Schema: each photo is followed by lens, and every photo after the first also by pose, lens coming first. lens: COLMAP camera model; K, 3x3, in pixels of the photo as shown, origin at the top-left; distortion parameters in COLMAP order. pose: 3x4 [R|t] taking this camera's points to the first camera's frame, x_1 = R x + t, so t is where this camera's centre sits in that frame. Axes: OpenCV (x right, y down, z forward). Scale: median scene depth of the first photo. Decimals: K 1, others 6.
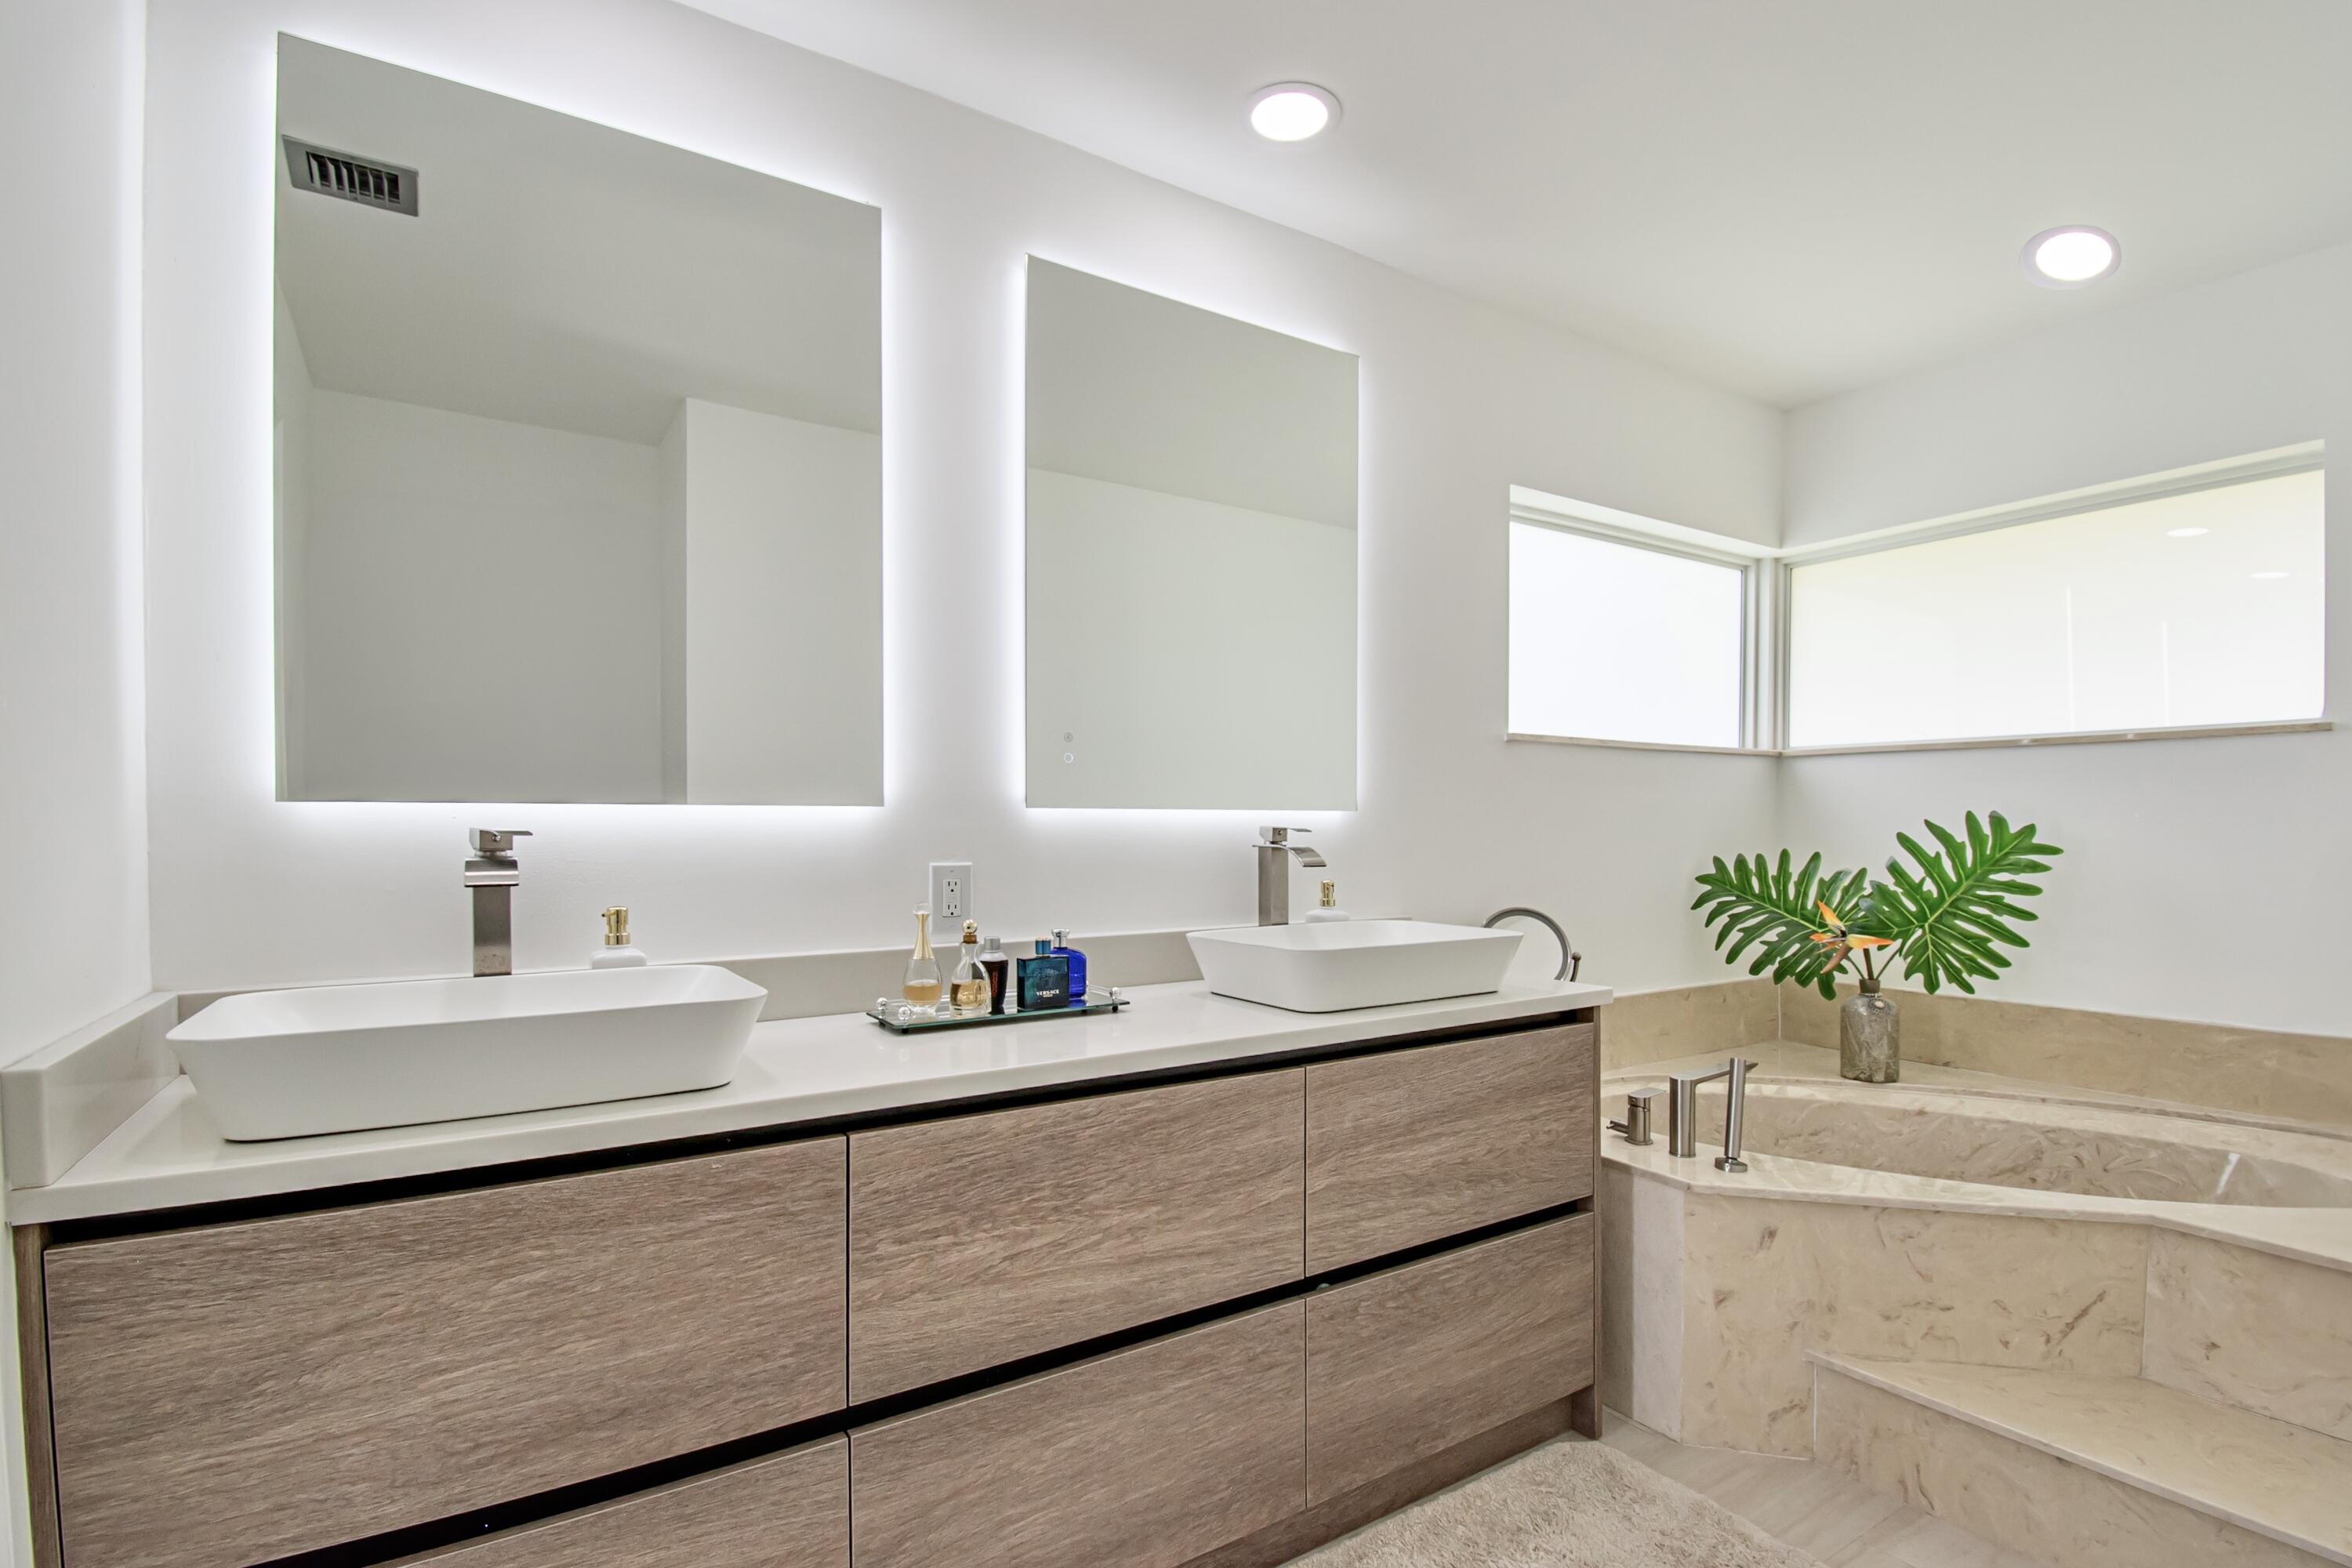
lens RADIAL K [[1122.4, 0, 1187.2], [0, 1122.4, 839.5], [0, 0, 1]] dist [0.018422, -0.029074]
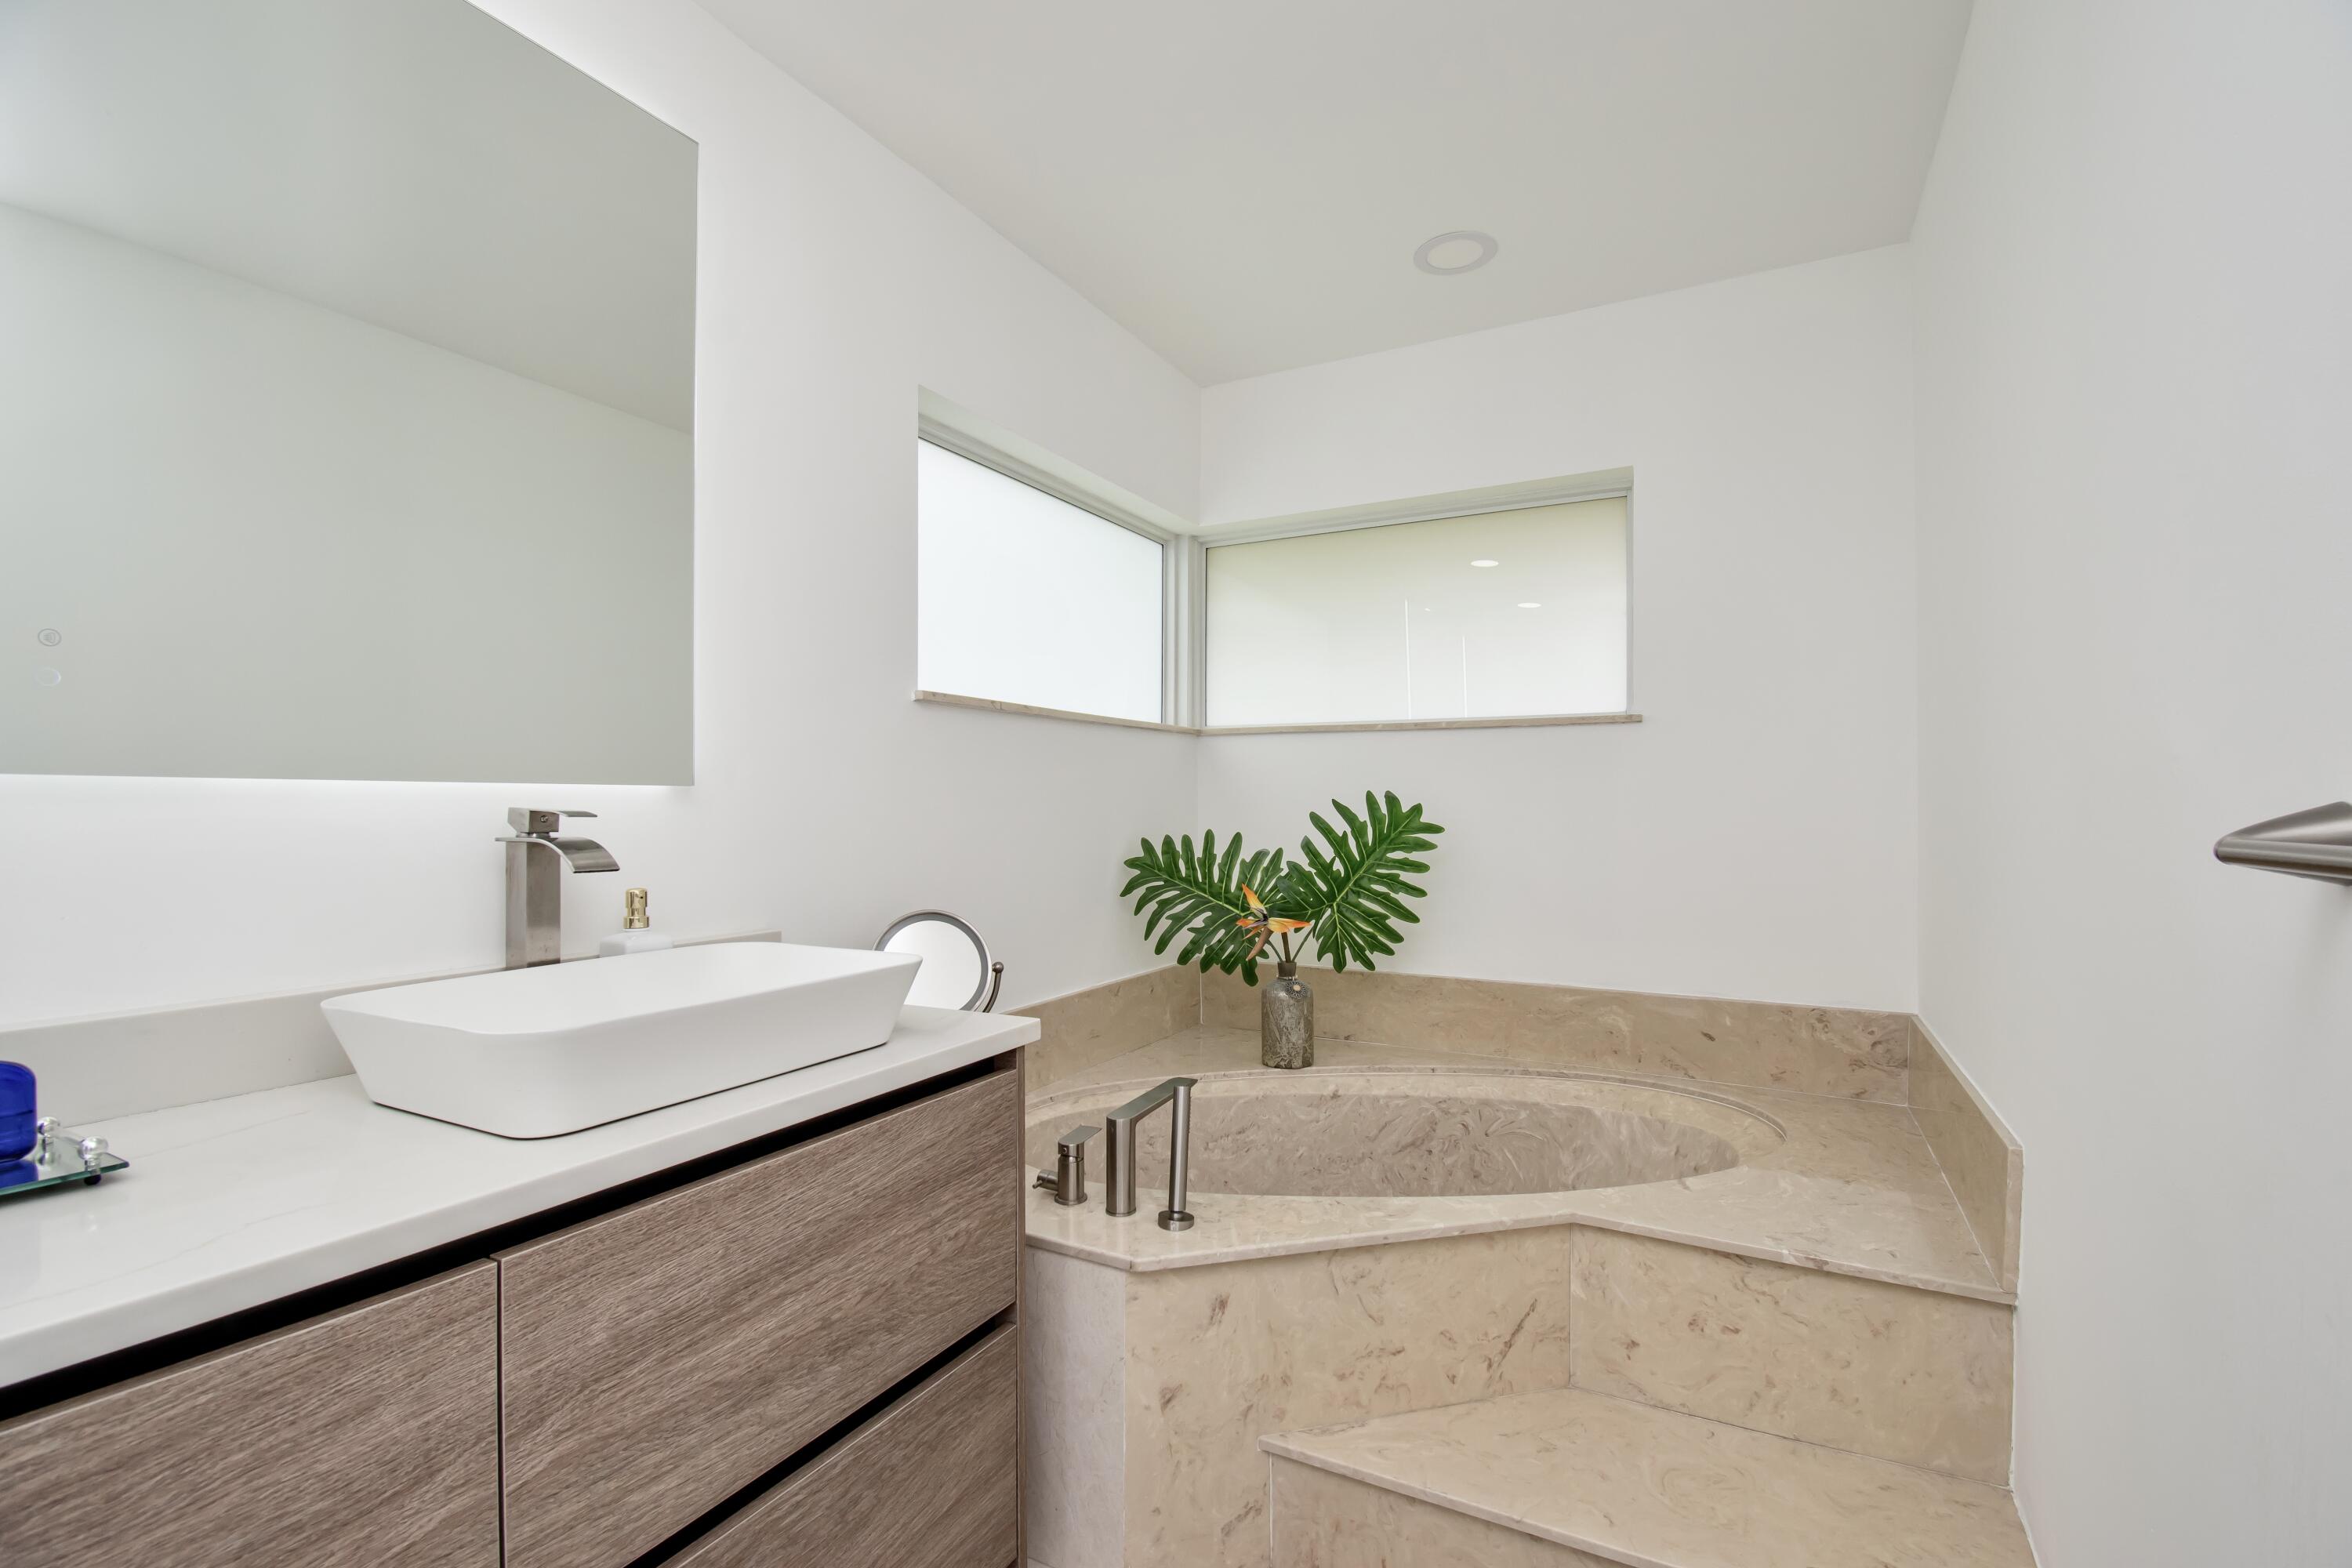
lens RADIAL K [[1031.6, 0, 1185.5], [0, 1031.6, 796.2], [0, 0, 1]] dist [0.015534, -0.020255]
pose [[0.876066, 0.003807, 0.482176, 0.128420], [0.005212, 0.999836, -0.017364, -0.006618], [-0.482163, 0.017725, 0.875902, 0.341219]]
